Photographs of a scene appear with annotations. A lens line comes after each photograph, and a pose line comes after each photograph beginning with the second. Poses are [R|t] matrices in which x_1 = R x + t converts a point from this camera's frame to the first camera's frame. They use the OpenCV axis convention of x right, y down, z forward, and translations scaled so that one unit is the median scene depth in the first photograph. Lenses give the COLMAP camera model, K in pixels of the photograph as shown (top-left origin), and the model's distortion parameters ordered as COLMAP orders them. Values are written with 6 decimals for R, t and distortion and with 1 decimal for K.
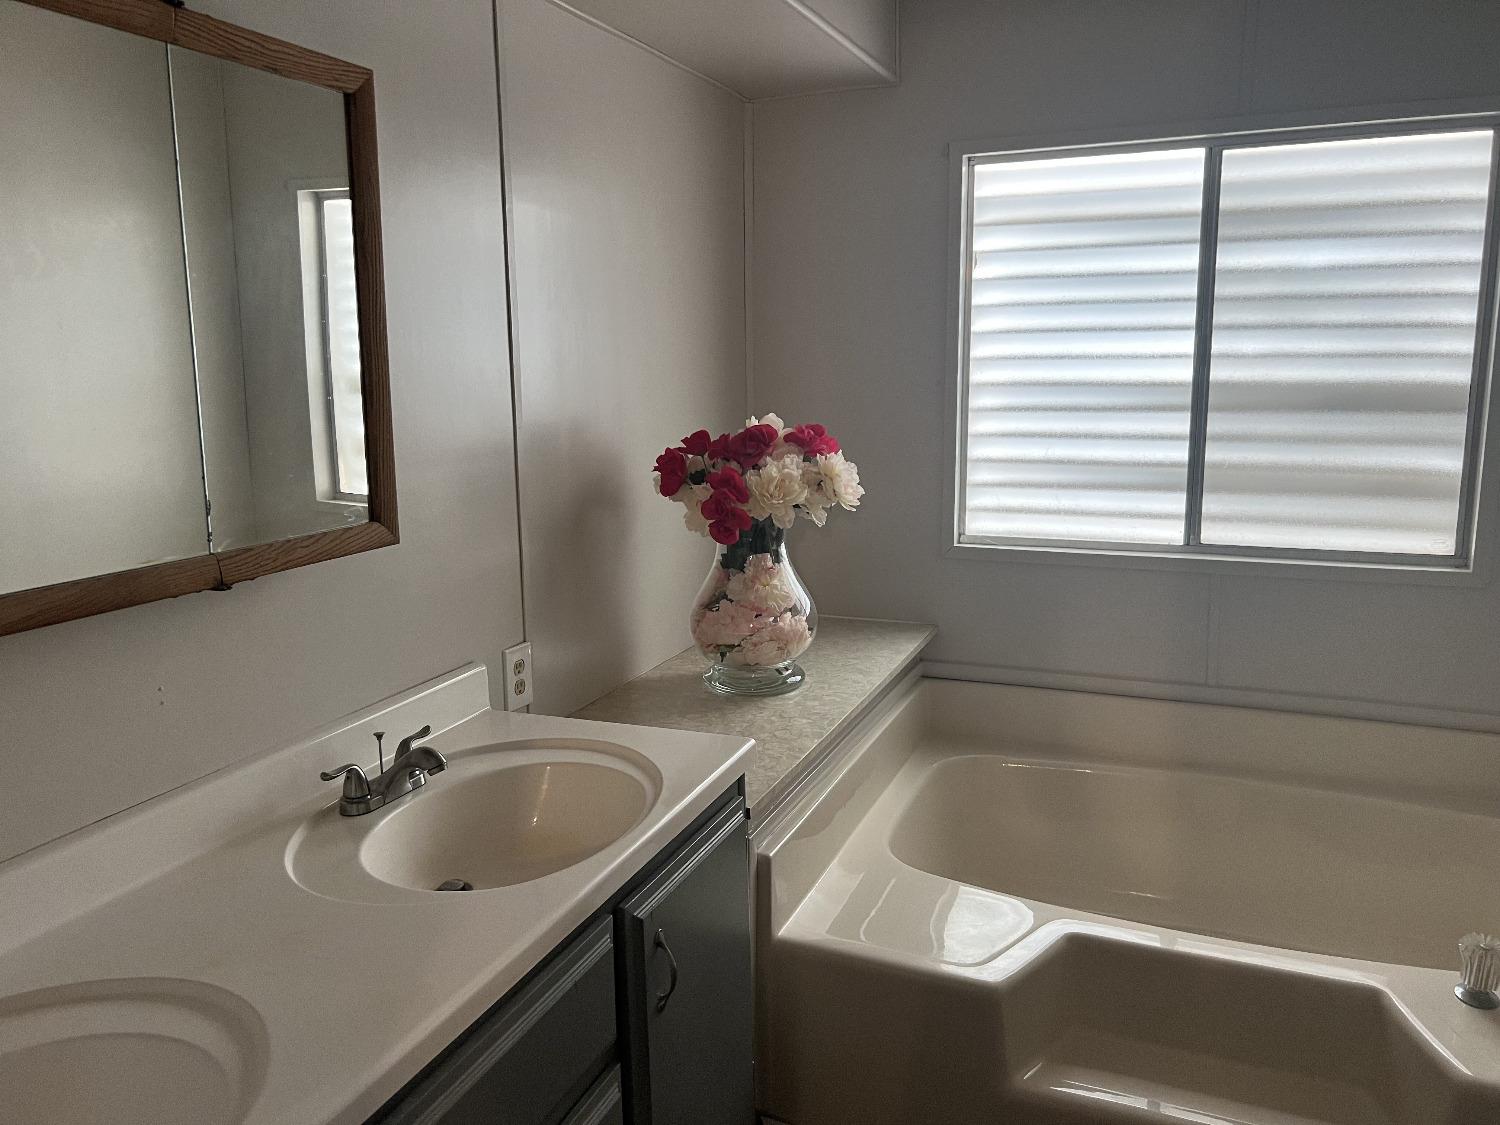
lens RADIAL K [[1140.7, 0, 752.9], [0, 1140.7, 562.9], [0, 0, 1]] dist [0.026261, 0.003860]
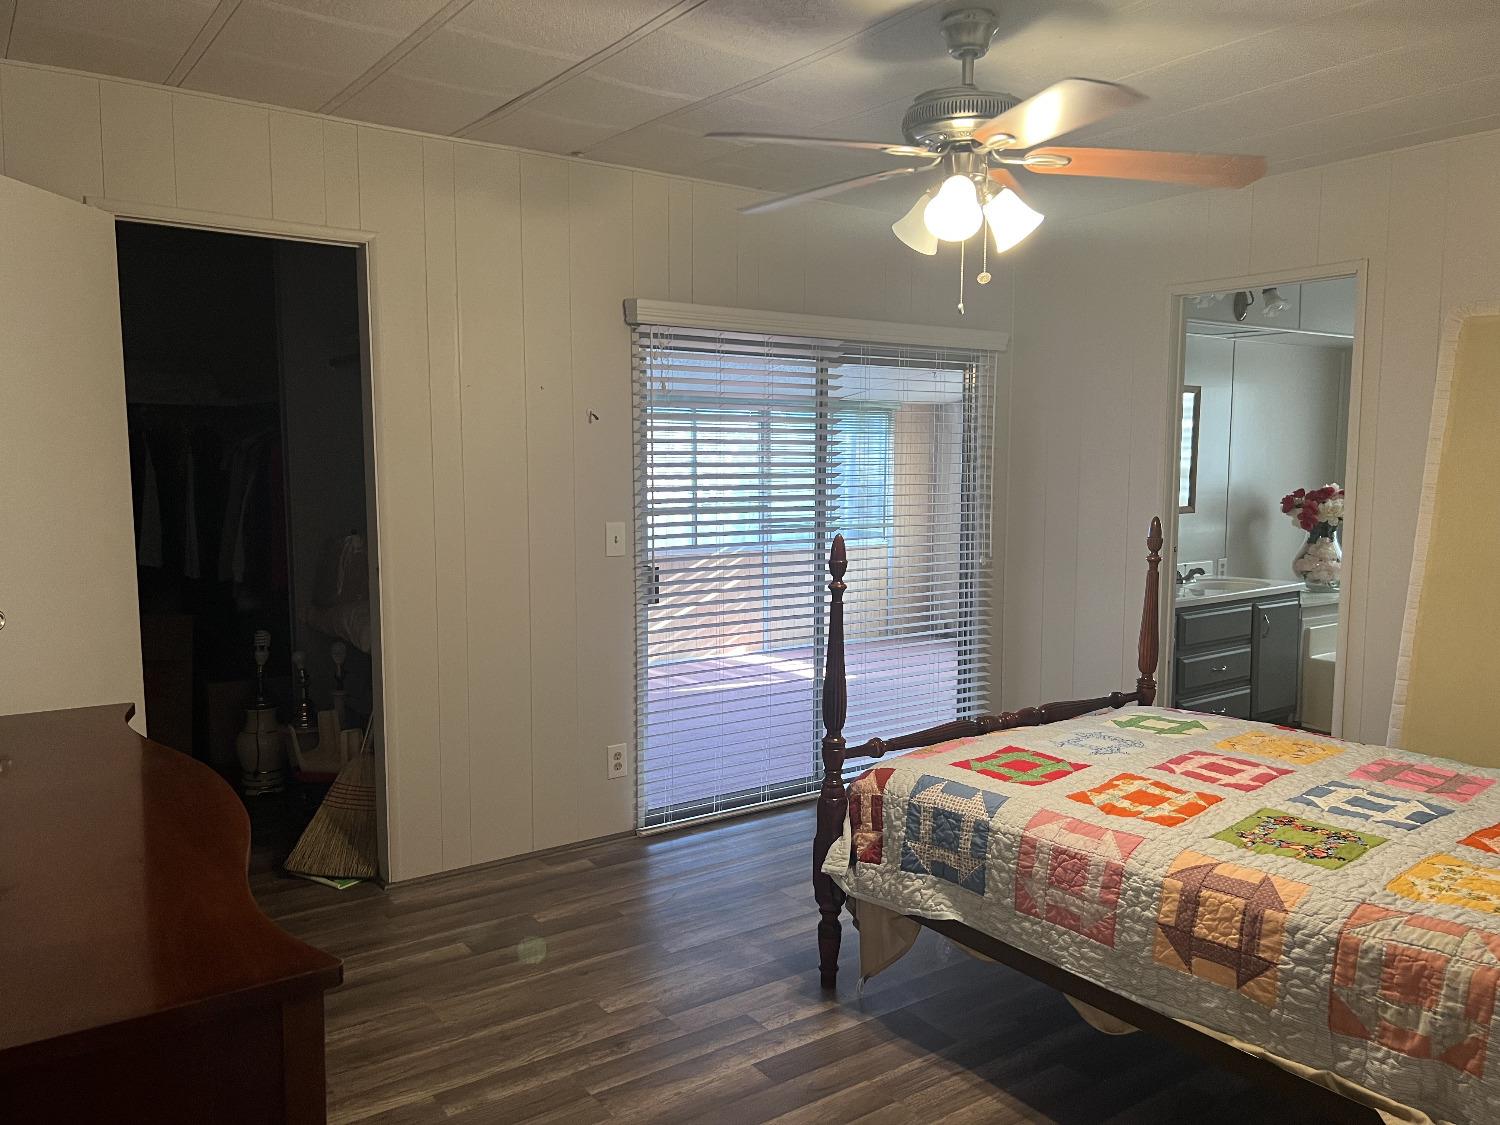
lens RADIAL K [[1140.7, 0, 748.7], [0, 1140.7, 569.7], [0, 0, 1]] dist [0.026261, 0.003860]
pose [[0.845311, 0.055592, -0.531375, 0.290677], [-0.095031, 0.994357, -0.047148, 0.311663], [0.525755, 0.090352, 0.845824, -1.867433]]
